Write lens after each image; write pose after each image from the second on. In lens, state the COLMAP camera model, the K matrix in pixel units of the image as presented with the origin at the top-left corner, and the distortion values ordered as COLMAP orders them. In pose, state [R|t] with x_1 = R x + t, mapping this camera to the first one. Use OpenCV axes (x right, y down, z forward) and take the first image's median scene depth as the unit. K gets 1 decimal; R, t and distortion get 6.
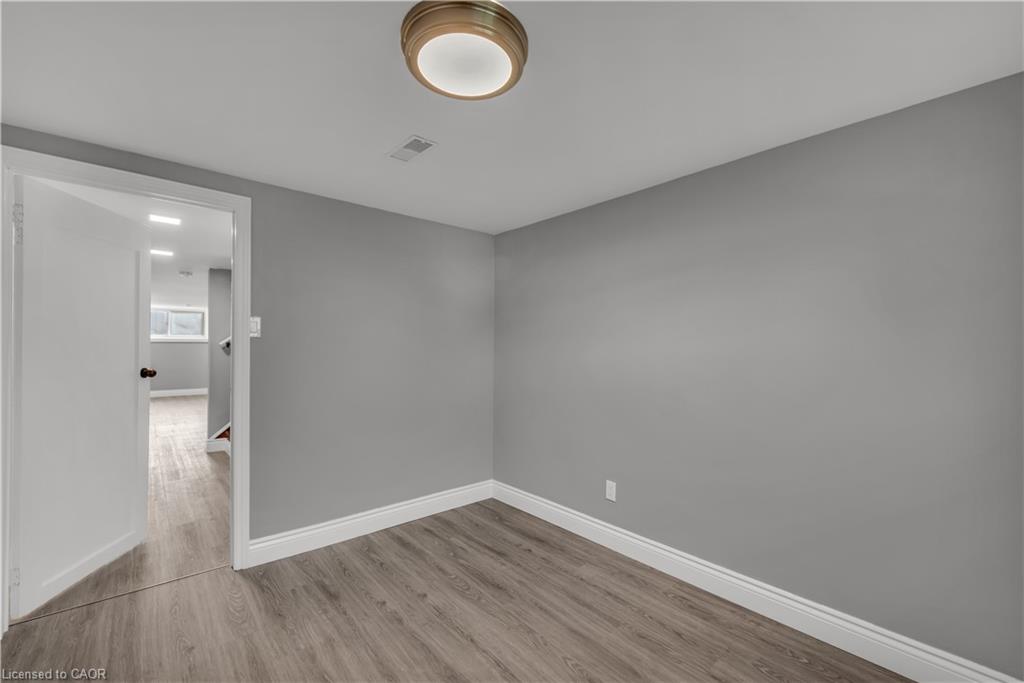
lens RADIAL K [[405.5, 0, 515.4], [0, 405.5, 341.4], [0, 0, 1]] dist [0.009524, -0.000635]
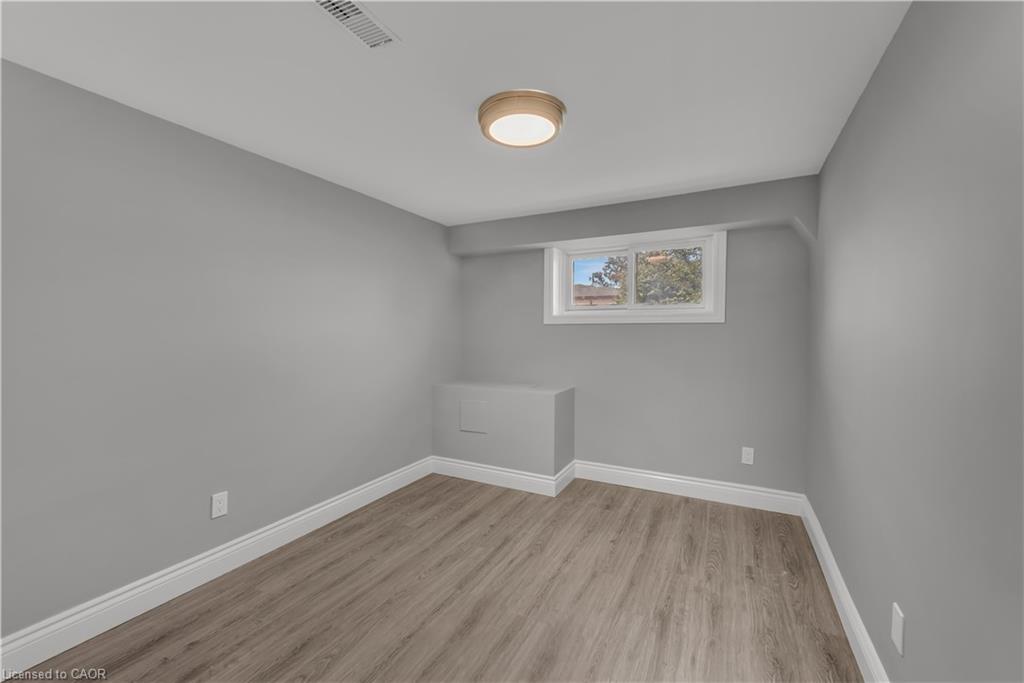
lens RADIAL K [[405.5, 0, 515.4], [0, 405.5, 341.4], [0, 0, 1]] dist [0.009524, -0.000635]
pose [[-0.353544, -0.036401, 0.934709, -0.891466], [-0.039664, 0.998927, 0.023899, 0.004601], [-0.934576, -0.028625, -0.354609, 0.939454]]
